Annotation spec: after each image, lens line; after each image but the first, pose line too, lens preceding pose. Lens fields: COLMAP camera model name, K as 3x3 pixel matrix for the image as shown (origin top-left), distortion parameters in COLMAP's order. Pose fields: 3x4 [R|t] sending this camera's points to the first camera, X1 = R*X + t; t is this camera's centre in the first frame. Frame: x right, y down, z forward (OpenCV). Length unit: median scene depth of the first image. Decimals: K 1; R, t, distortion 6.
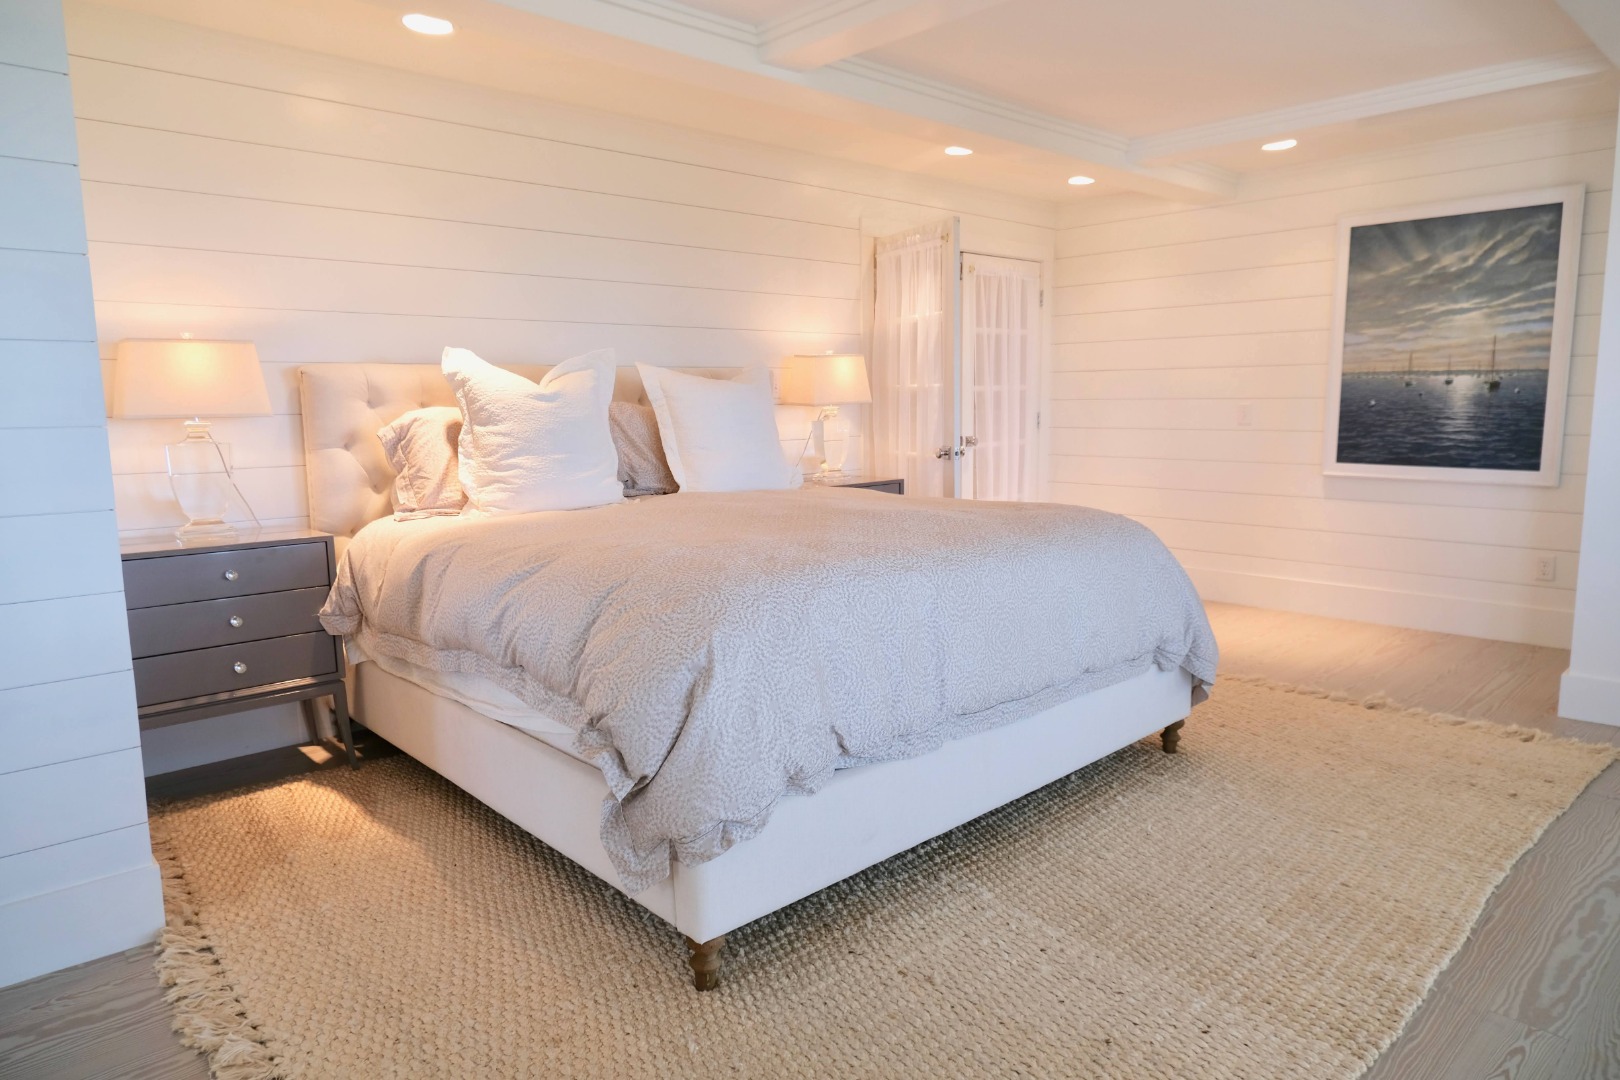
lens RADIAL K [[1013.0, 0, 810.6], [0, 1013.0, 543.0], [0, 0, 1]] dist [-0.003089, 0.002102]
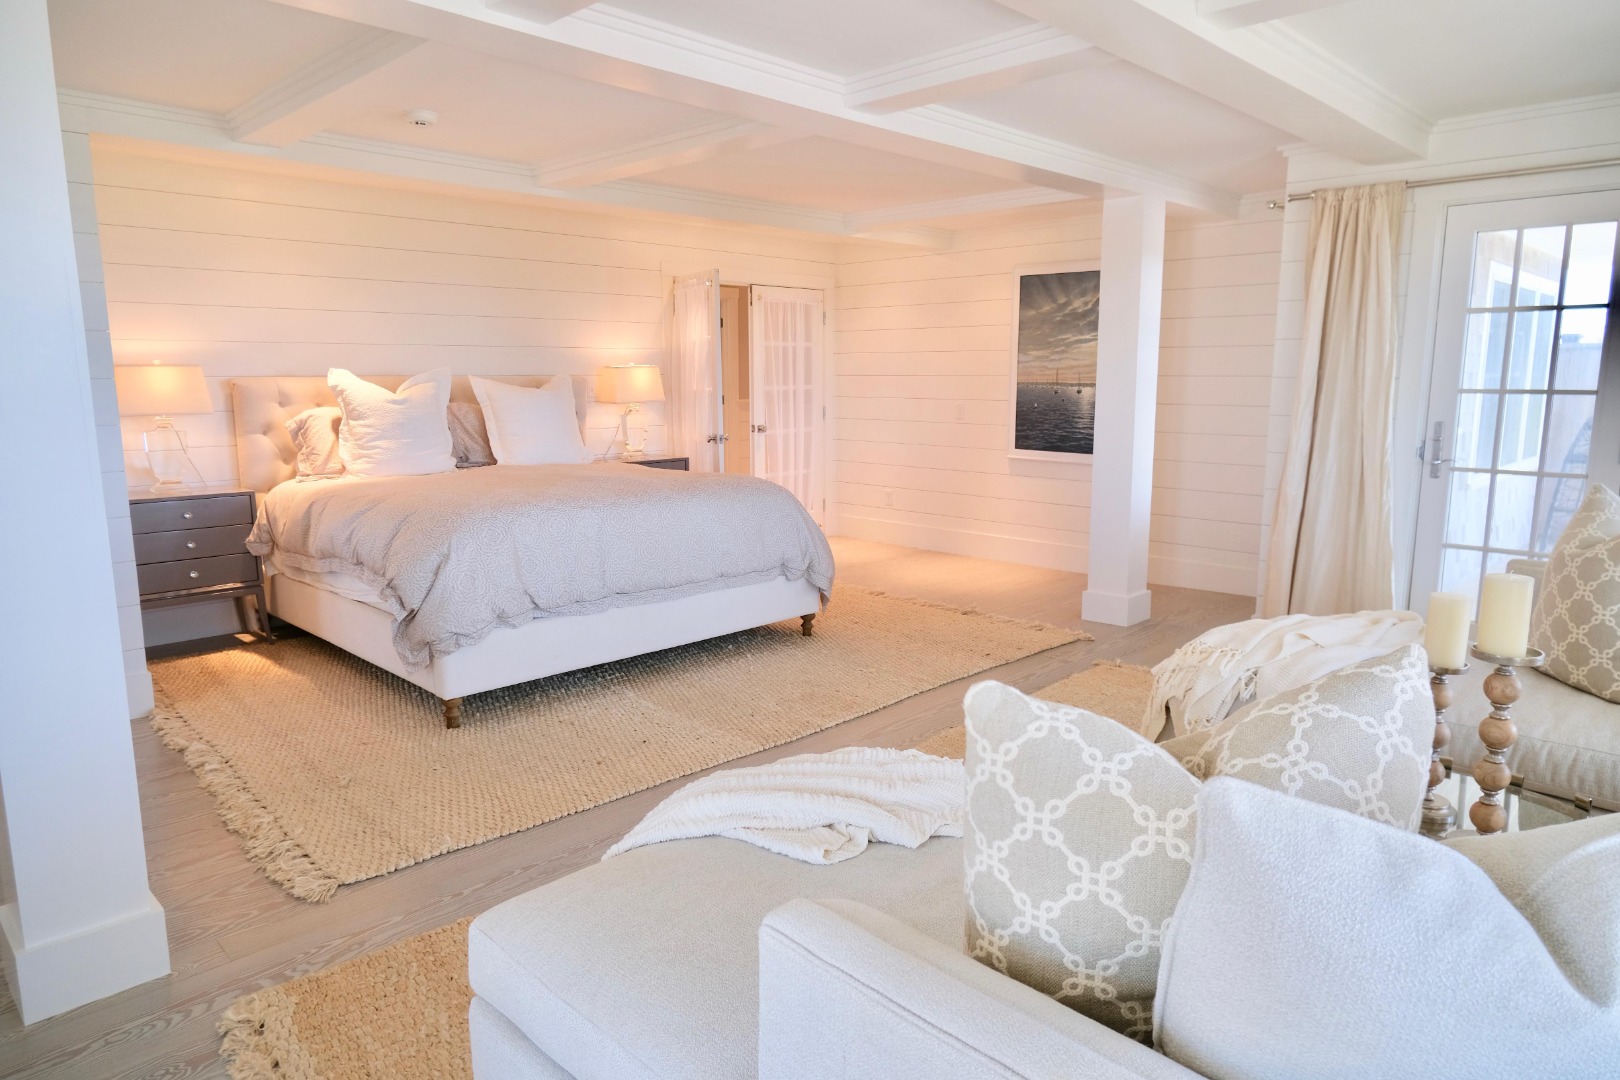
lens RADIAL K [[1014.3, 0, 808.3], [0, 1014.3, 549.4], [0, 0, 1]] dist [-0.045003, 0.063713]
pose [[0.998924, 0.004658, 0.046149, 0.287392], [-0.005841, 0.999657, 0.025539, 0.035664], [-0.046015, -0.025781, 0.998608, -0.547598]]
